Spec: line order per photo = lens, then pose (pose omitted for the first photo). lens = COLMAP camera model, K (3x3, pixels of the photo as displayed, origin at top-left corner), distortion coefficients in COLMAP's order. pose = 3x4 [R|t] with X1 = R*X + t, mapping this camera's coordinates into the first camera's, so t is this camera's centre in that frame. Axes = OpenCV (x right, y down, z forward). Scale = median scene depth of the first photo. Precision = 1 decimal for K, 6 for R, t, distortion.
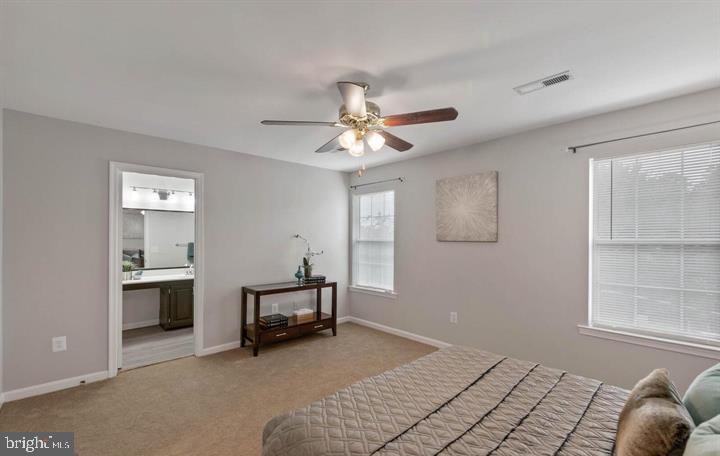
lens RADIAL K [[313.2, 0, 363.6], [0, 313.2, 233.3], [0, 0, 1]] dist [0.001503, -0.000149]
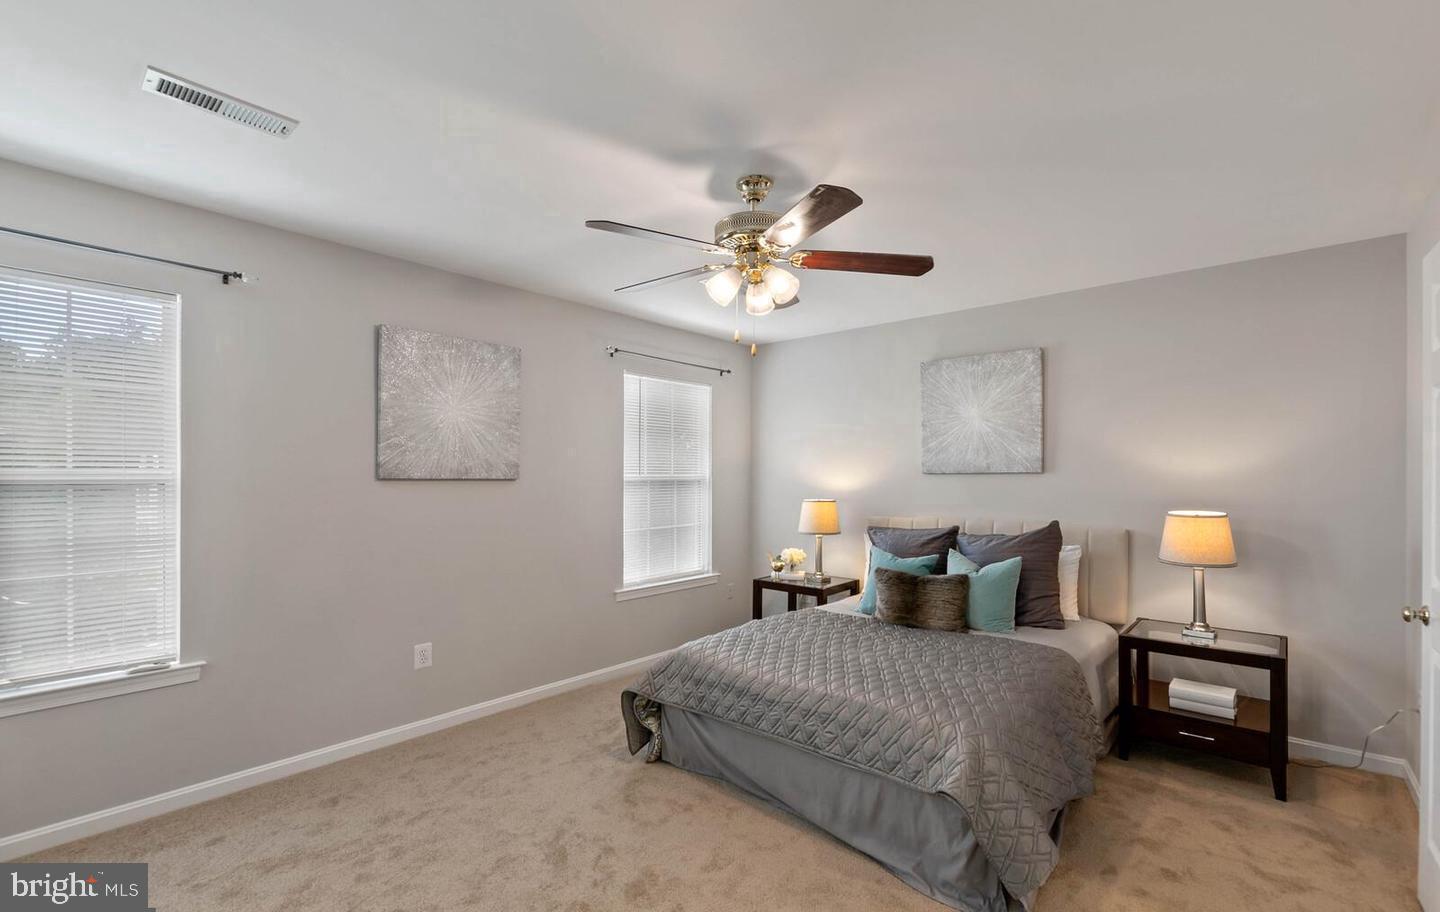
lens RADIAL K [[626.4, 0, 721.4], [0, 626.4, 465.0], [0, 0, 1]] dist [0.001503, -0.000149]
pose [[-0.103401, 0.015061, 0.994526, -0.436548], [-0.022509, 0.999594, -0.017478, 0.008059], [-0.994385, -0.024193, -0.103020, 0.483288]]
